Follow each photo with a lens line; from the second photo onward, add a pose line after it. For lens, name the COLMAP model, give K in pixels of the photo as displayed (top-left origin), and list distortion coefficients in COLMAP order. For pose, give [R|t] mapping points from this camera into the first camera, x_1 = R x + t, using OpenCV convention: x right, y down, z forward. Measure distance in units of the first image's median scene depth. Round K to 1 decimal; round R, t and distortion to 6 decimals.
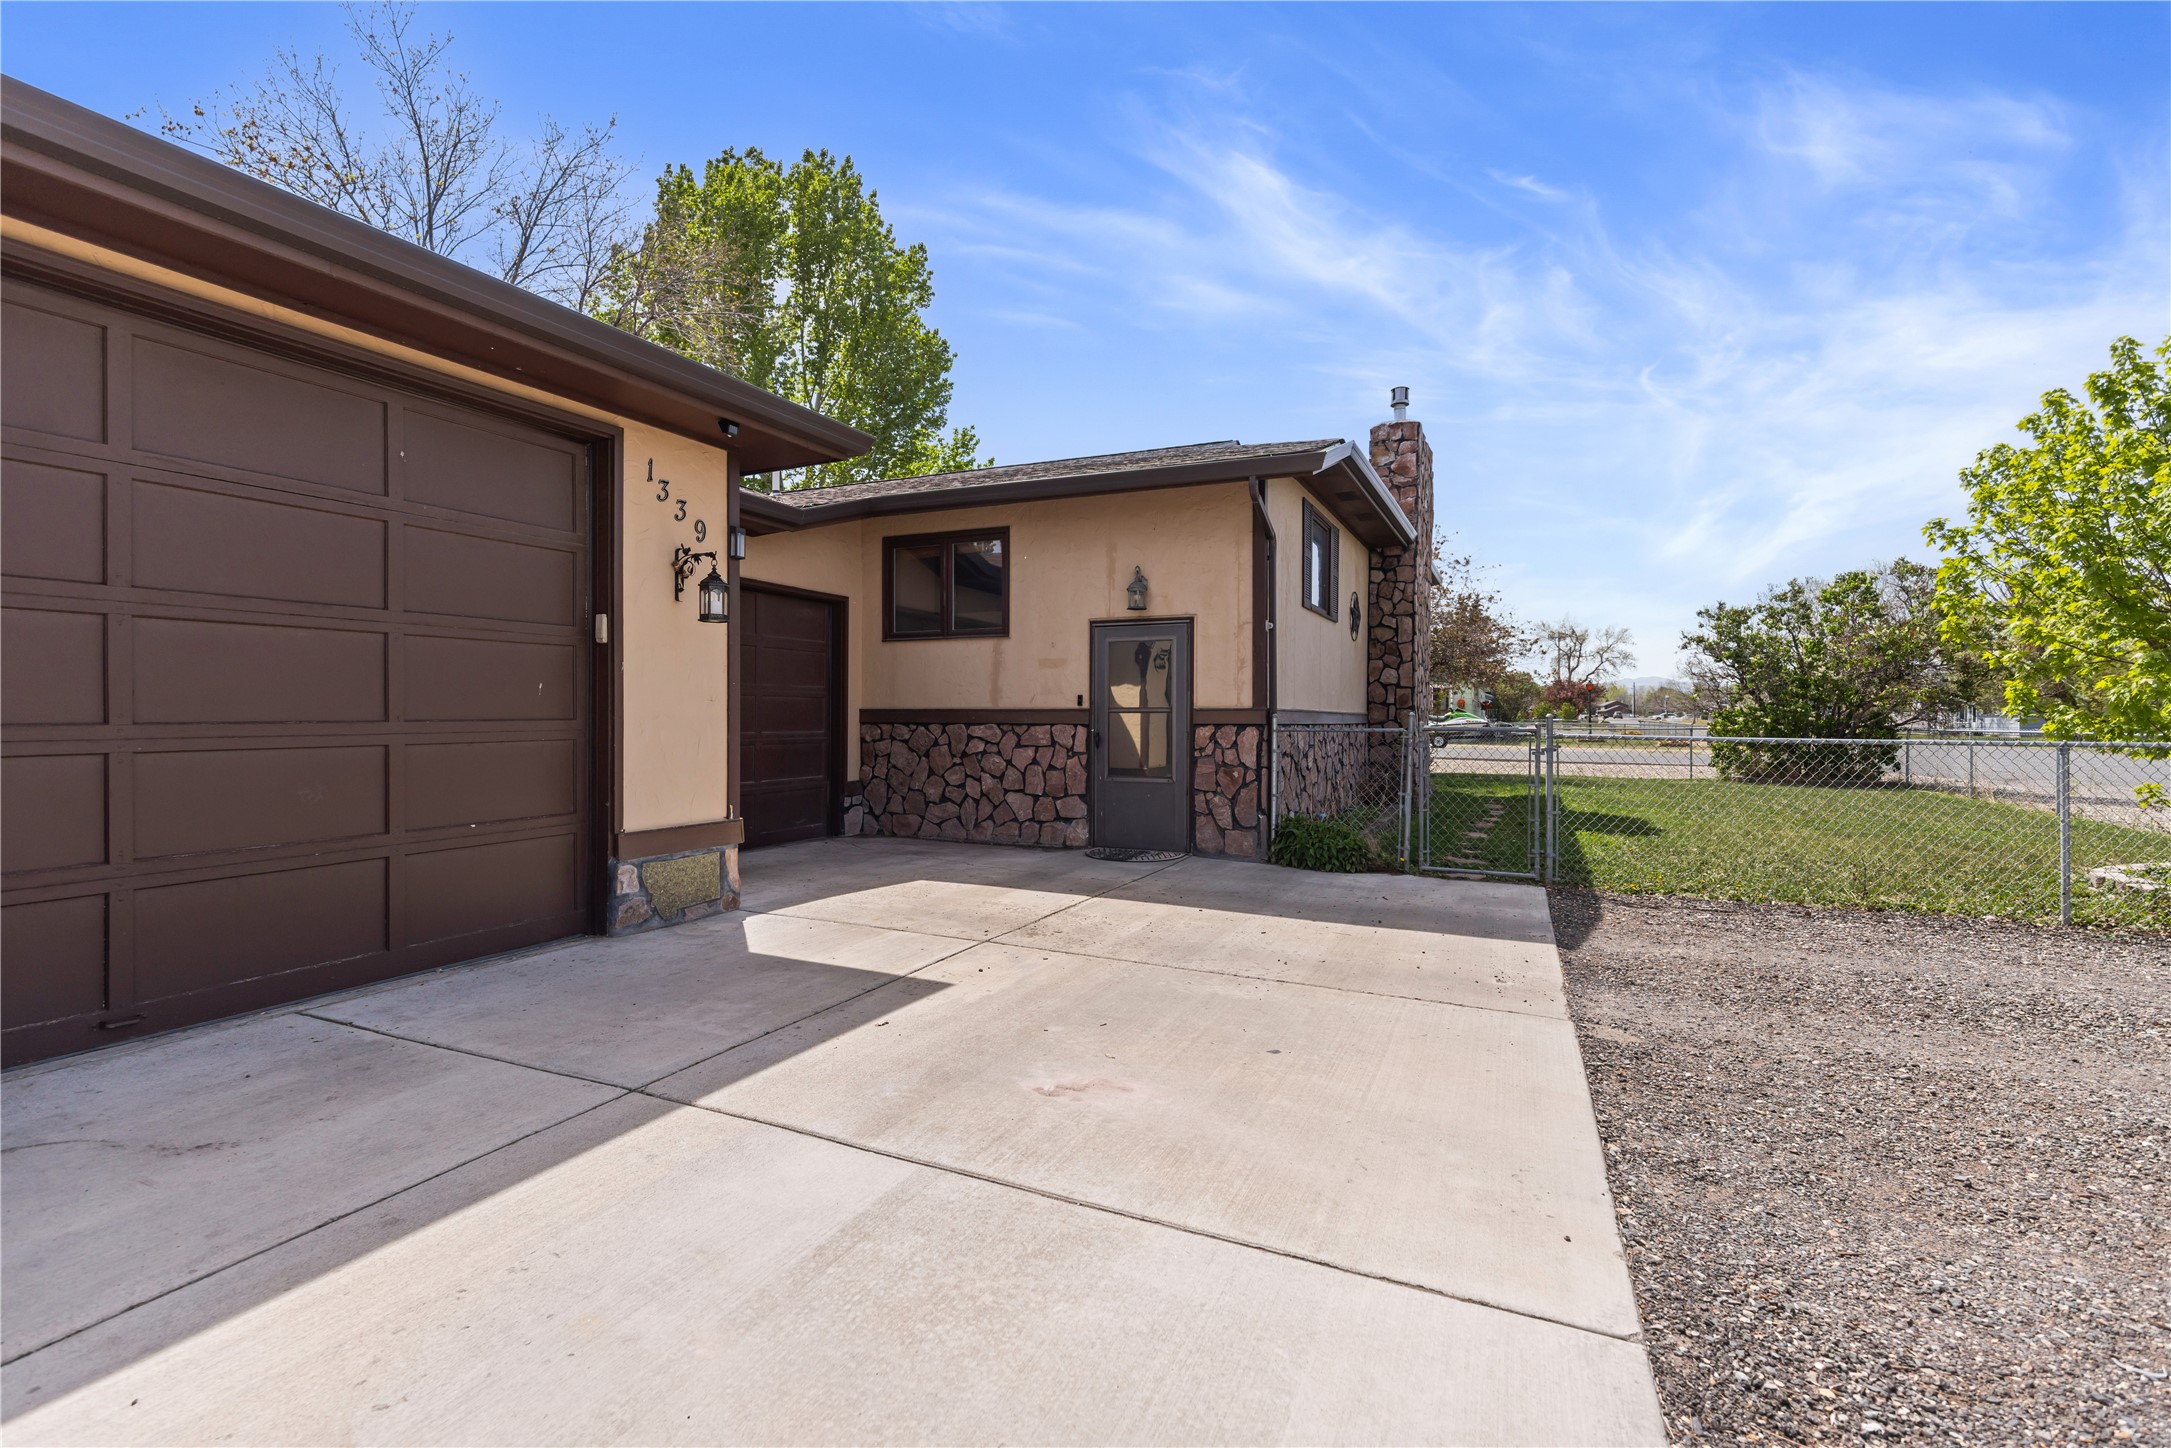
lens RADIAL K [[973.0, 0, 1087.9], [0, 973.0, 717.8], [0, 0, 1]] dist [0.007482, 0.000629]
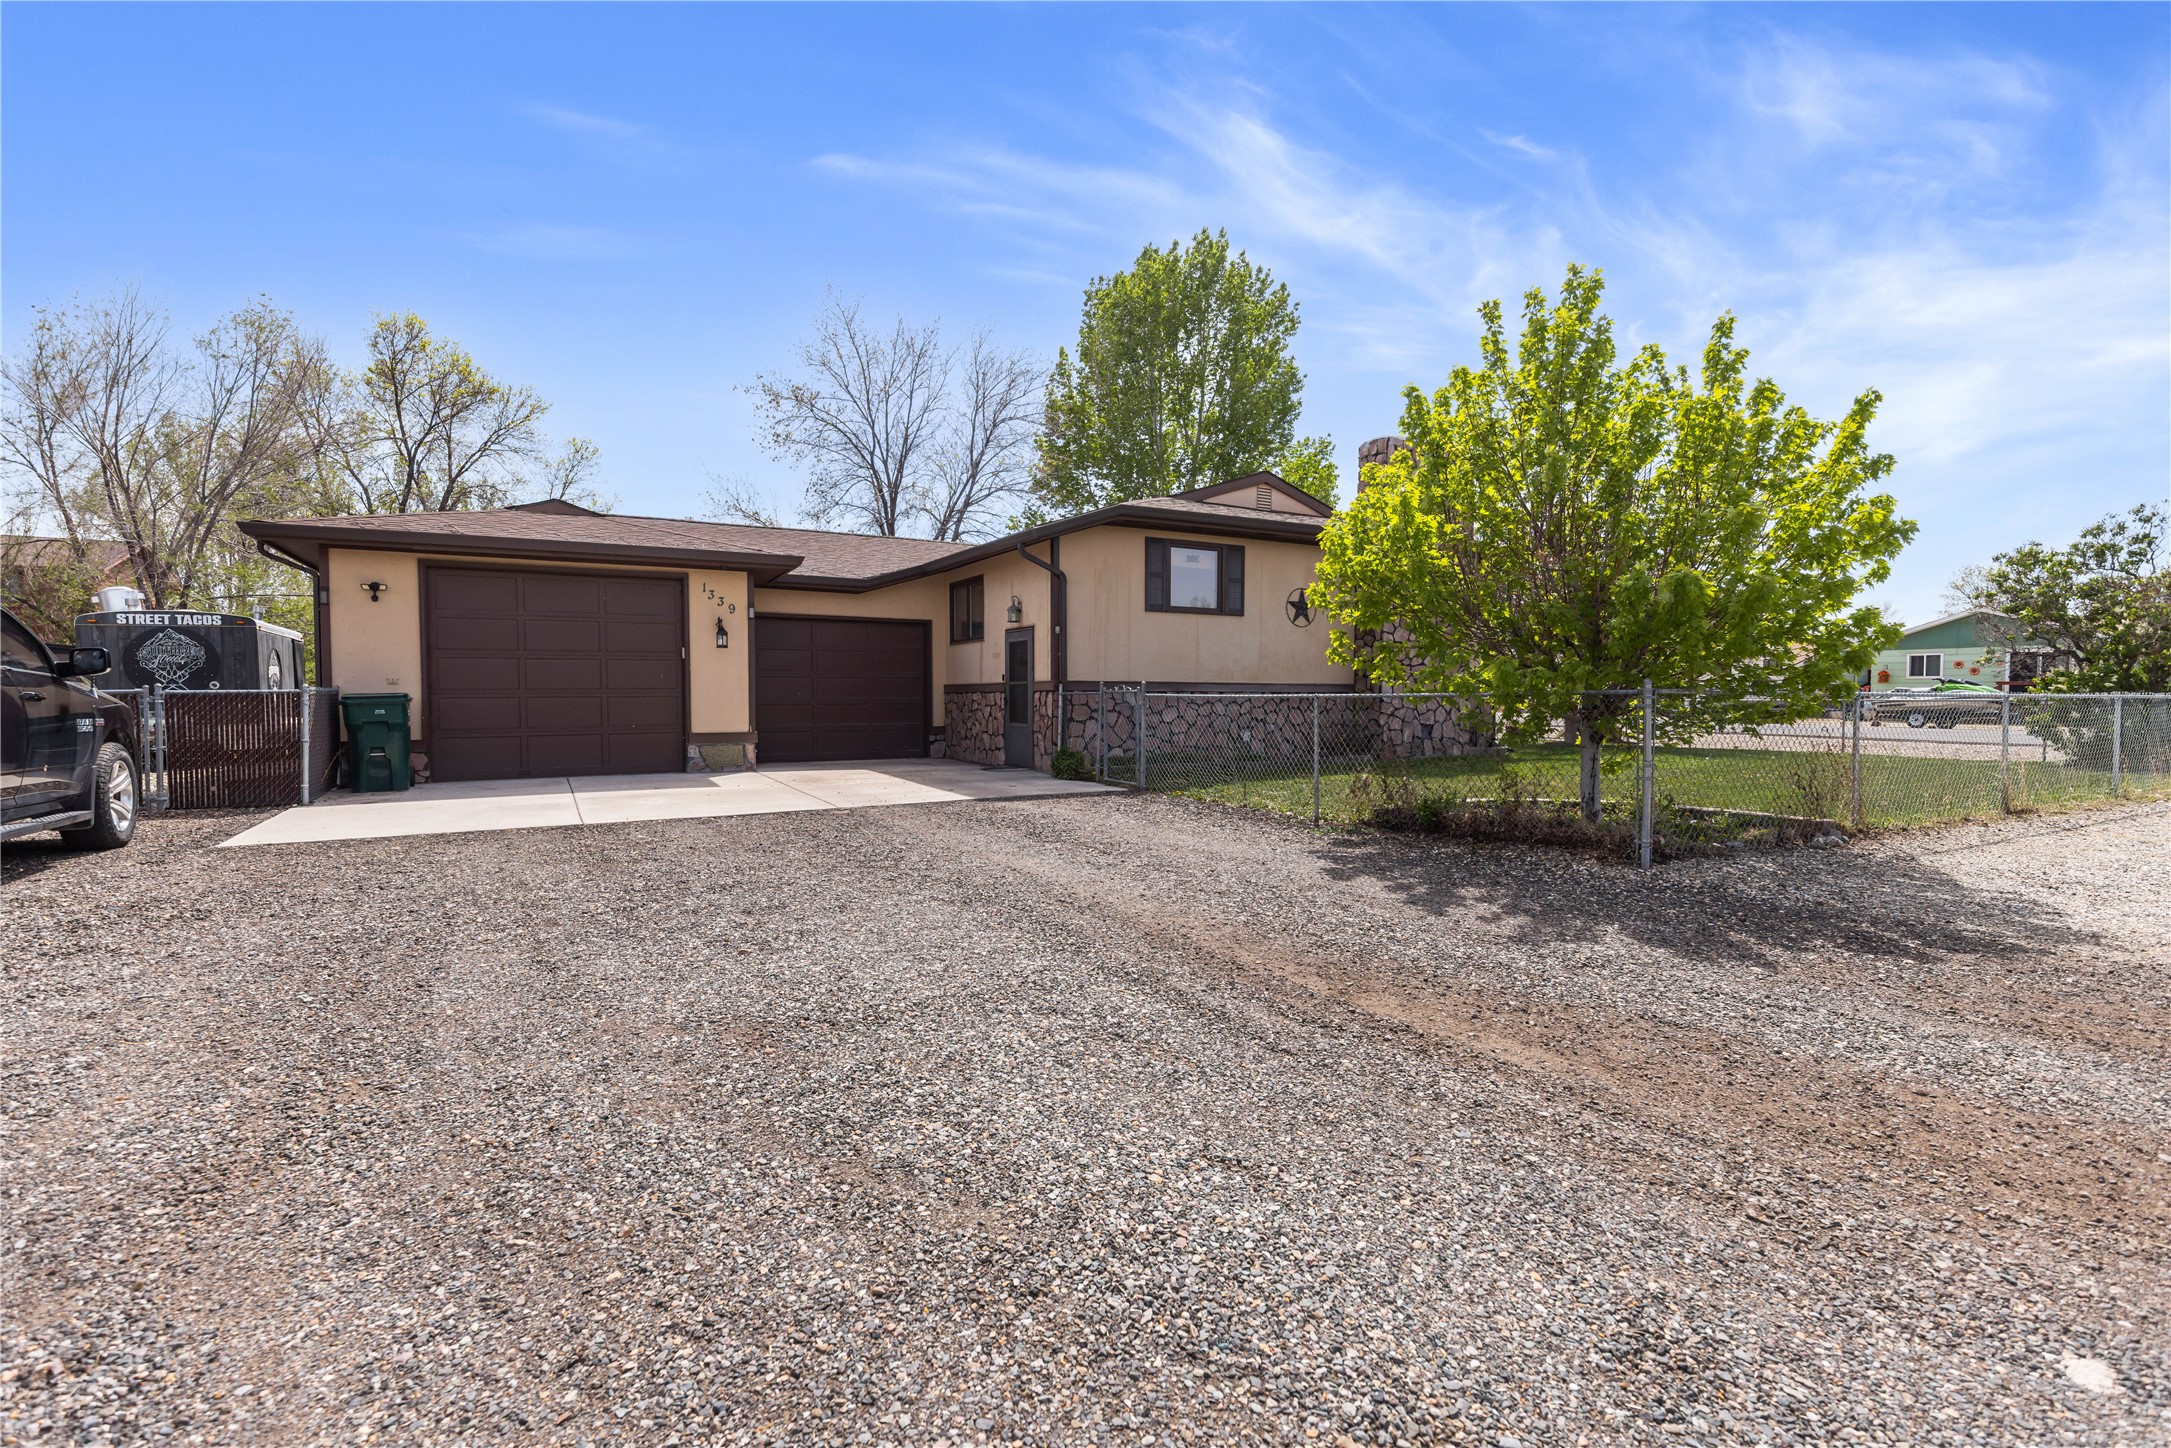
lens RADIAL K [[973.0, 0, 1099.1], [0, 973.0, 711.8], [0, 0, 1]] dist [0.007482, 0.000629]
pose [[0.817754, 0.004950, -0.575546, 0.562929], [0.003526, 0.999901, 0.013610, 0.009644], [0.575557, -0.013159, 0.817656, -0.140112]]
